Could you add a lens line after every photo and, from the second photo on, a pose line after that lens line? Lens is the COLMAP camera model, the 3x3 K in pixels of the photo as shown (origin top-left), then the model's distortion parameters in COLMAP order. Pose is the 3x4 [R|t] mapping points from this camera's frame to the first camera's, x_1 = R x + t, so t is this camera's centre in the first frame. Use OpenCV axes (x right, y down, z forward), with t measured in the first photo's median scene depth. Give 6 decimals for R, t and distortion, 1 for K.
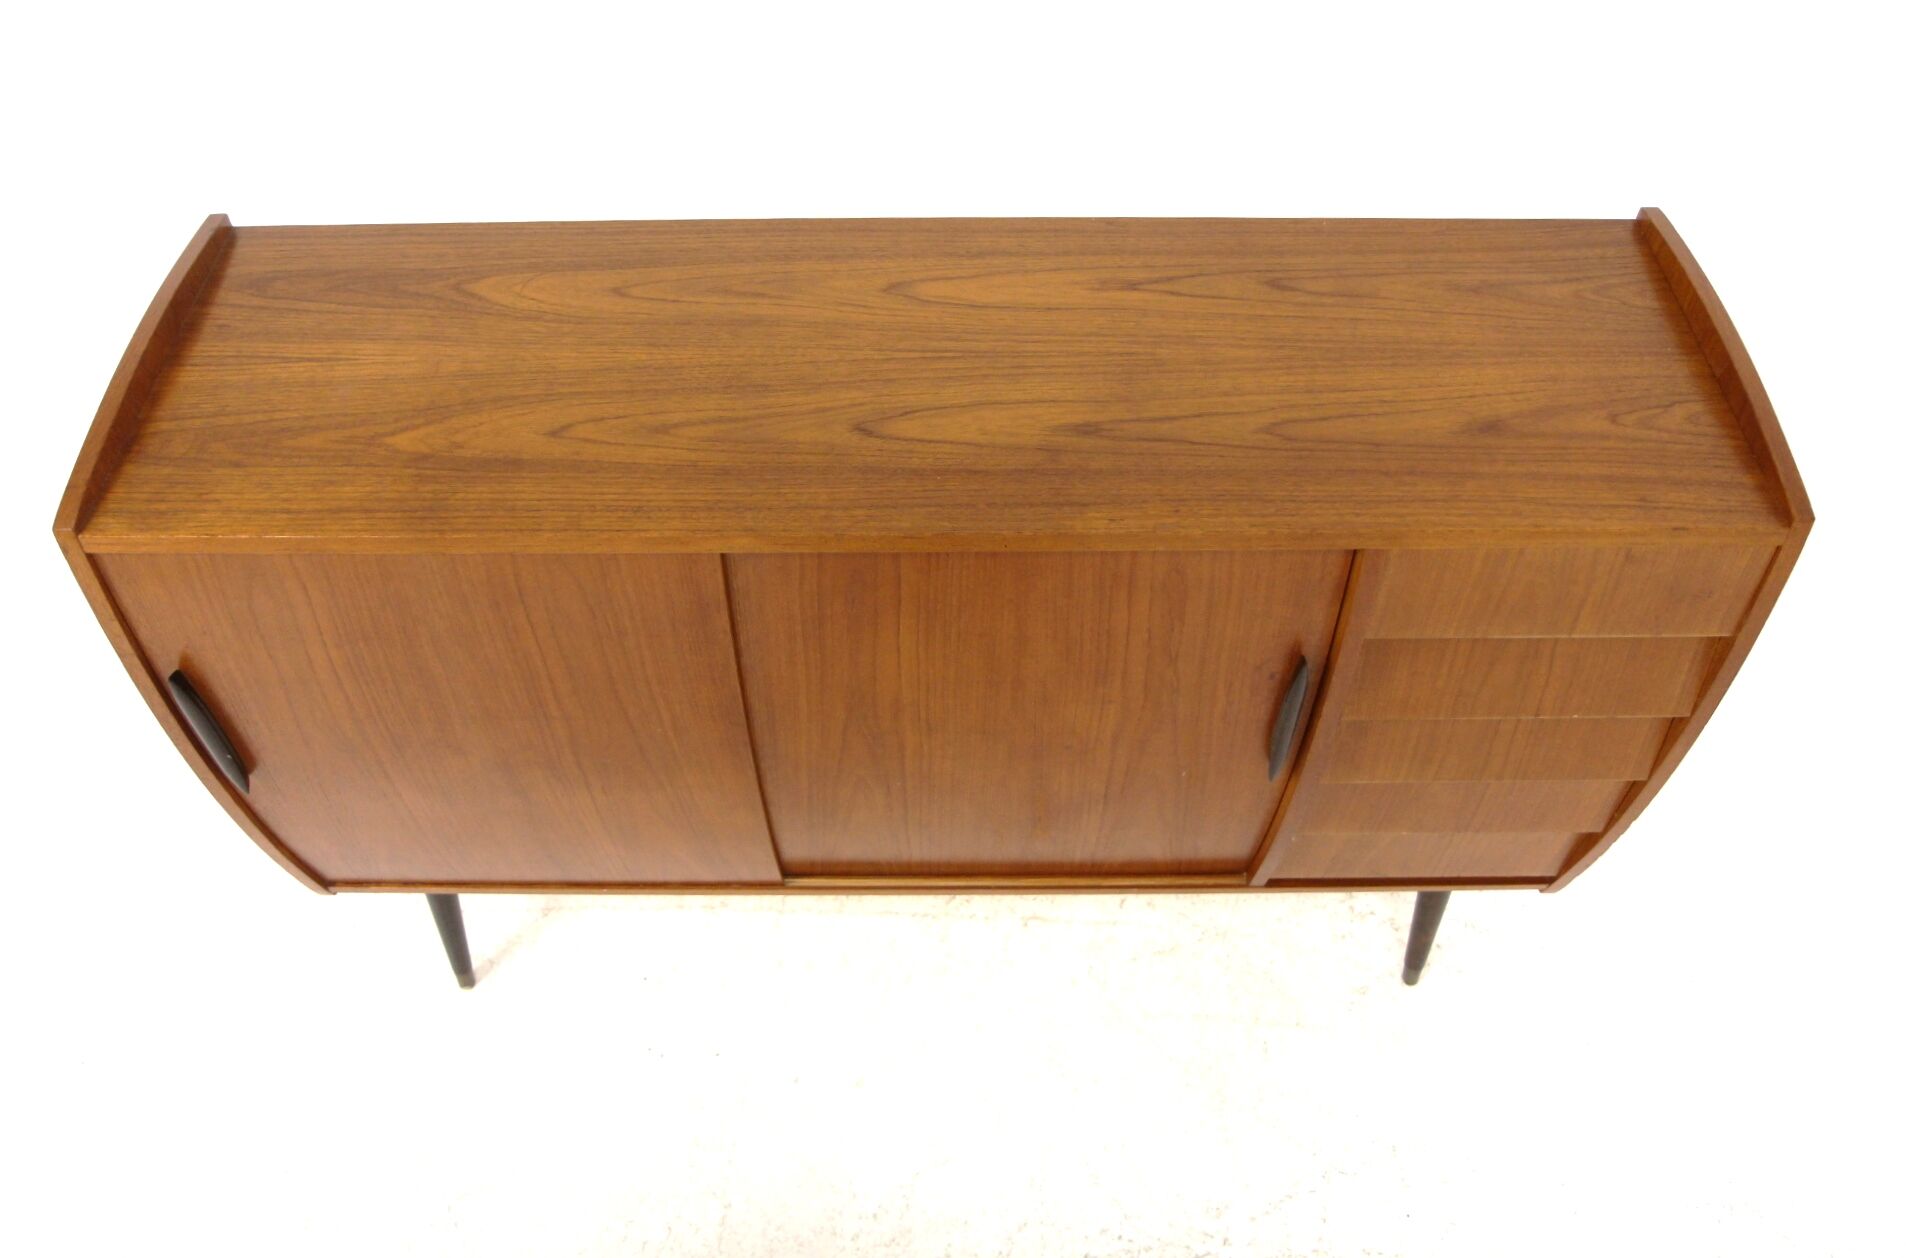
lens RADIAL K [[1475.6, 0, 953.0], [0, 1475.6, 629.0], [0, 0, 1]] dist [-0.076852, 0.003242]
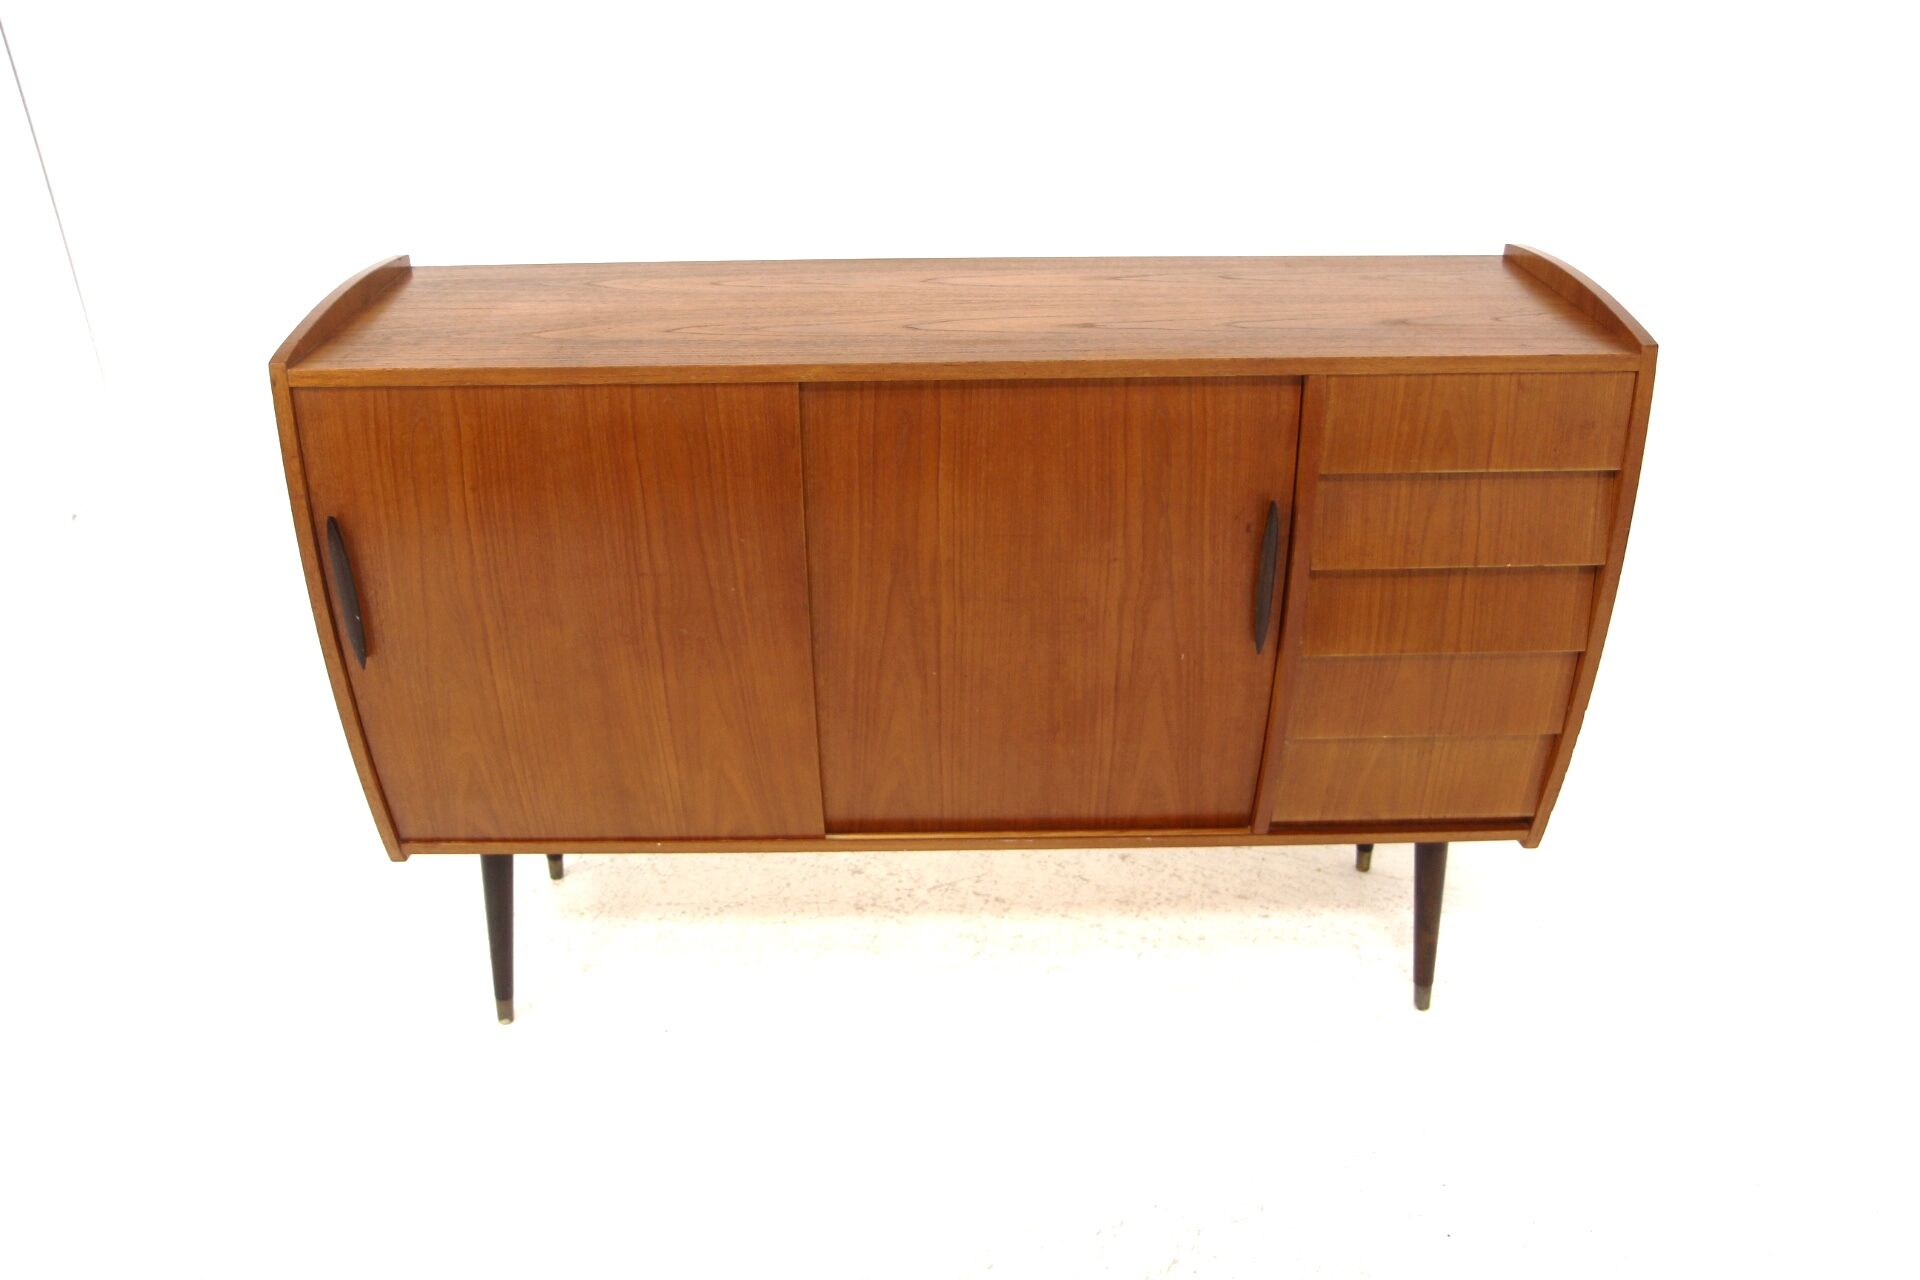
lens RADIAL K [[1449.4, 0, 947.0], [0, 1449.4, 619.4], [0, 0, 1]] dist [-0.081333, 0.001843]
pose [[0.999904, -0.012896, 0.005087, -0.035906], [0.013861, 0.923663, -0.382956, 0.550895], [0.000240, 0.382989, 0.923753, -0.059136]]
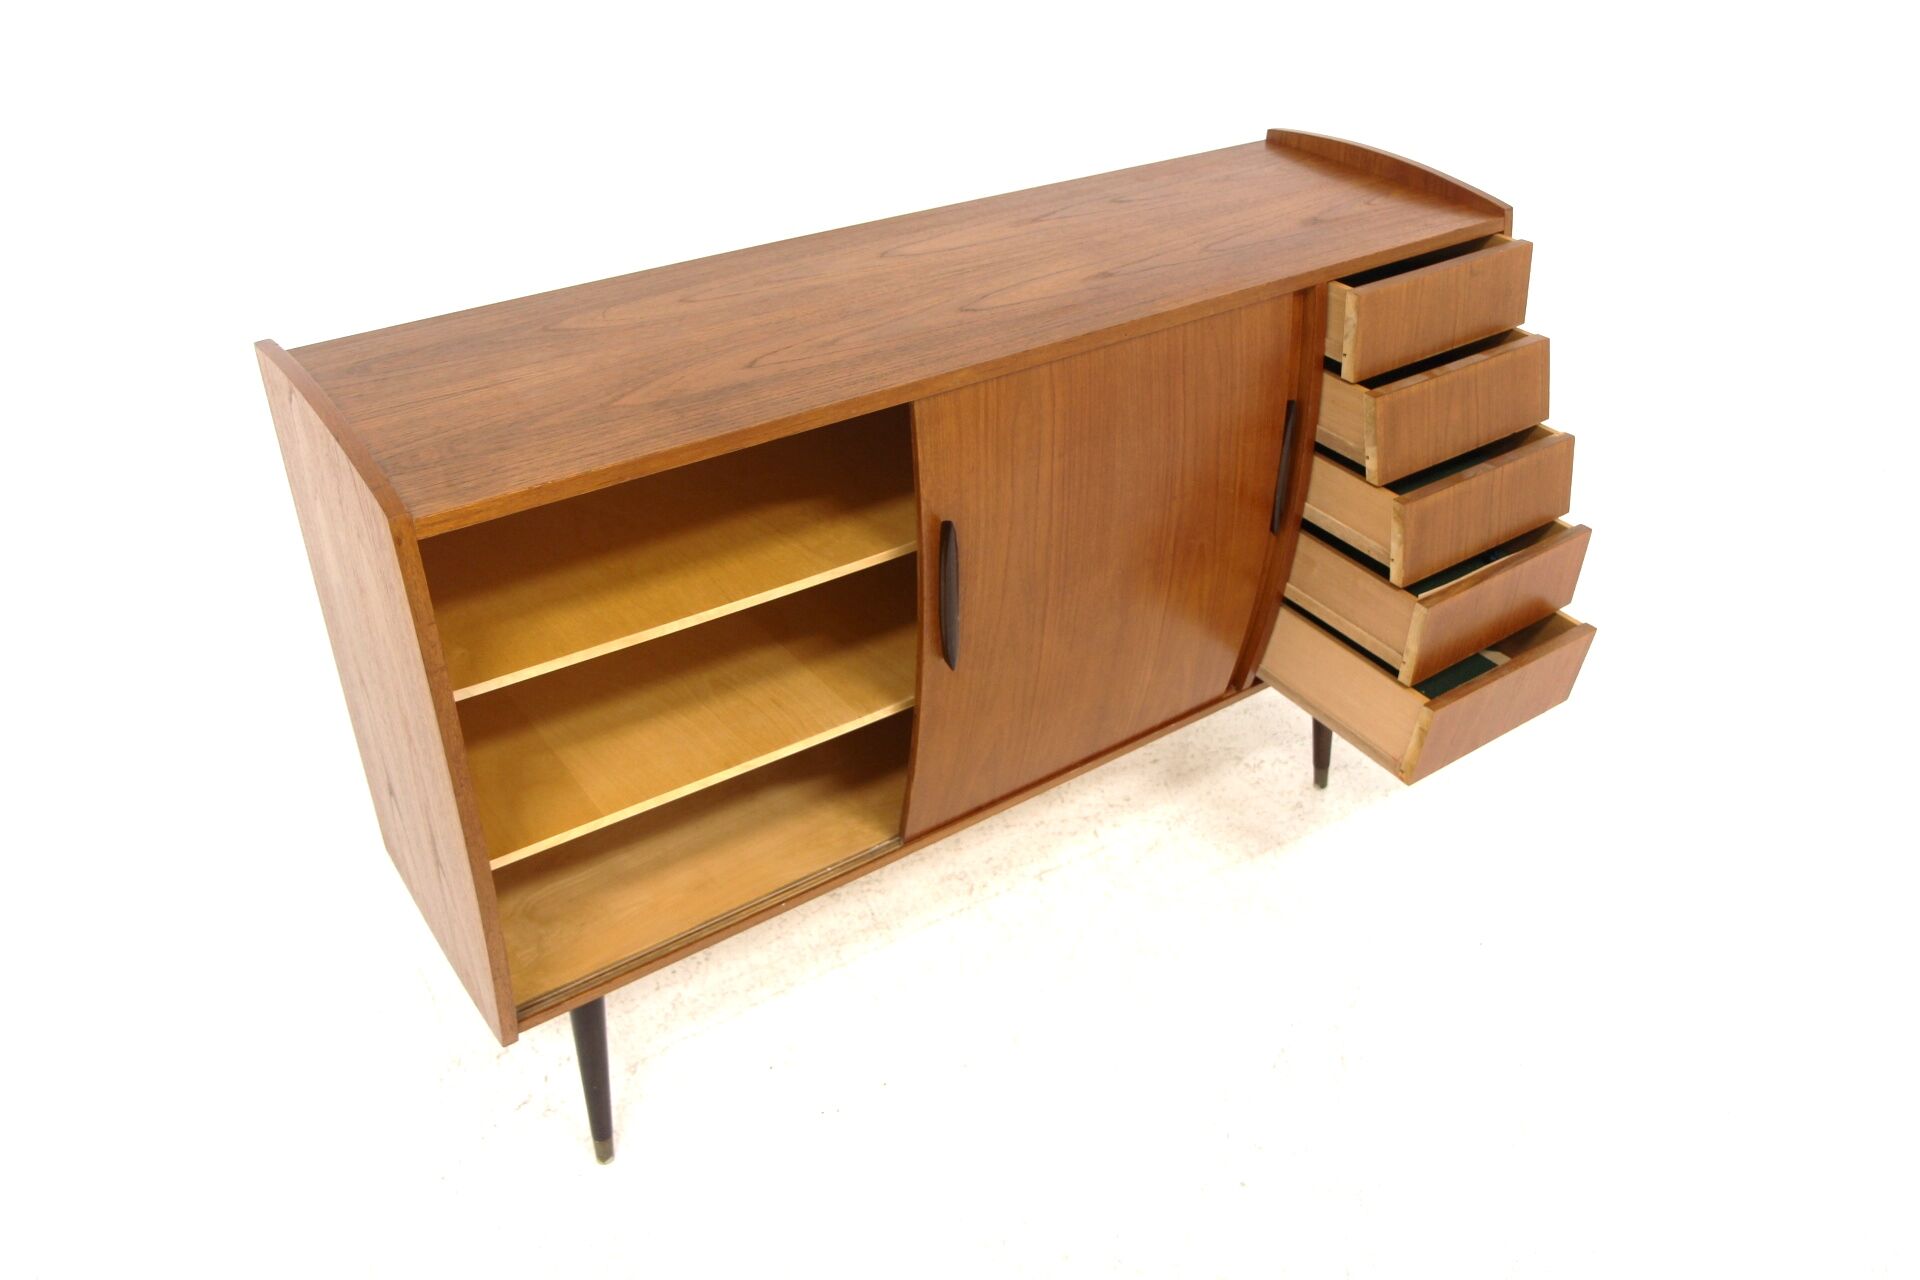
lens RADIAL K [[1449.4, 0, 947.0], [0, 1449.4, 619.4], [0, 0, 1]] dist [-0.081333, 0.001843]
pose [[0.824407, -0.310375, 0.473308, -0.700961], [0.433246, 0.884155, -0.174837, 0.289728], [-0.364213, 0.349196, 0.863372, 0.035155]]
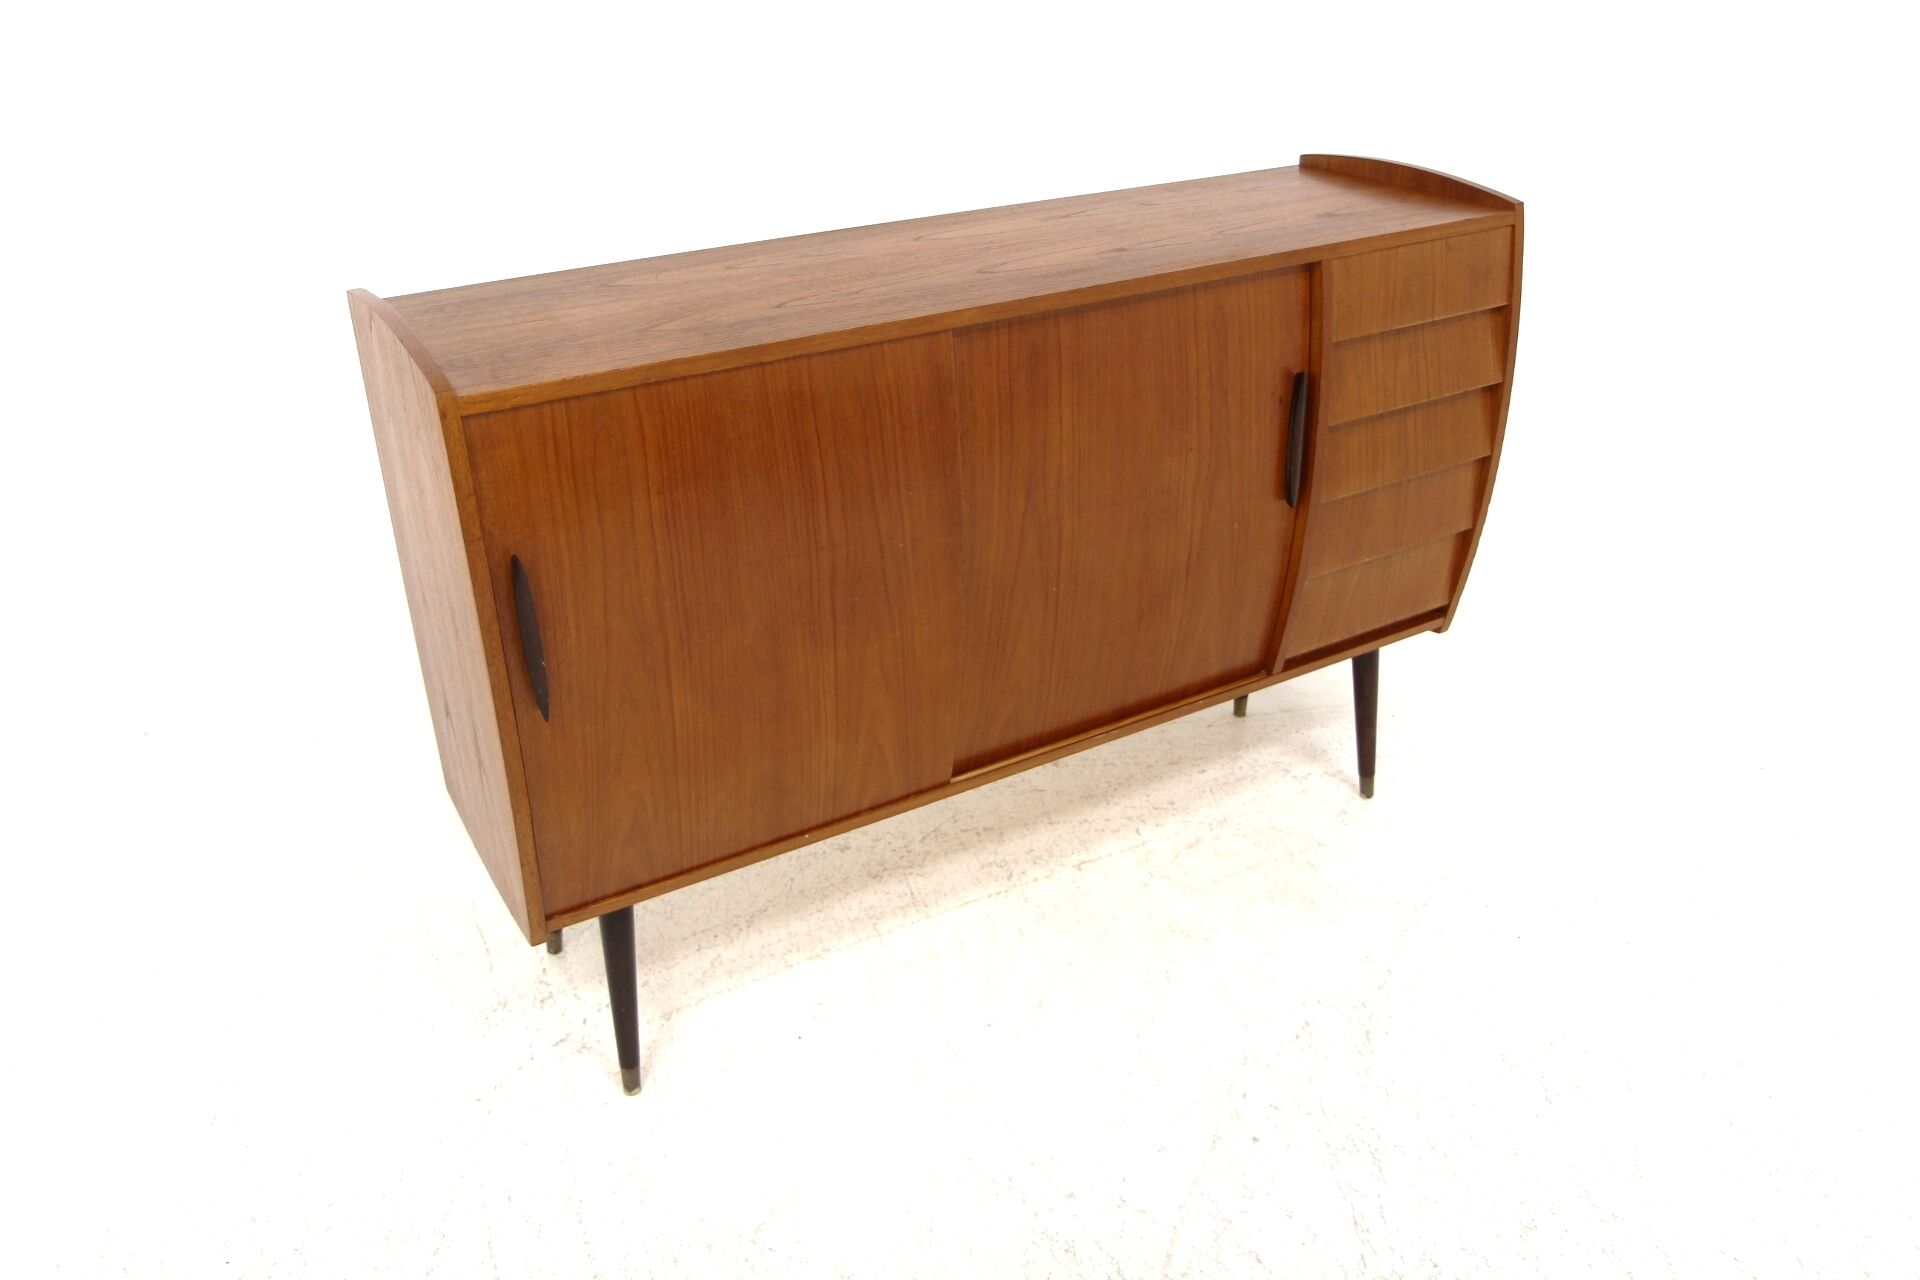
lens RADIAL K [[1449.4, 0, 947.0], [0, 1449.4, 619.4], [0, 0, 1]] dist [-0.081333, 0.001843]
pose [[0.869673, -0.247477, 0.427112, -0.703352], [0.396862, 0.865072, -0.306839, 0.511180], [-0.293547, 0.436354, 0.850544, 0.014658]]
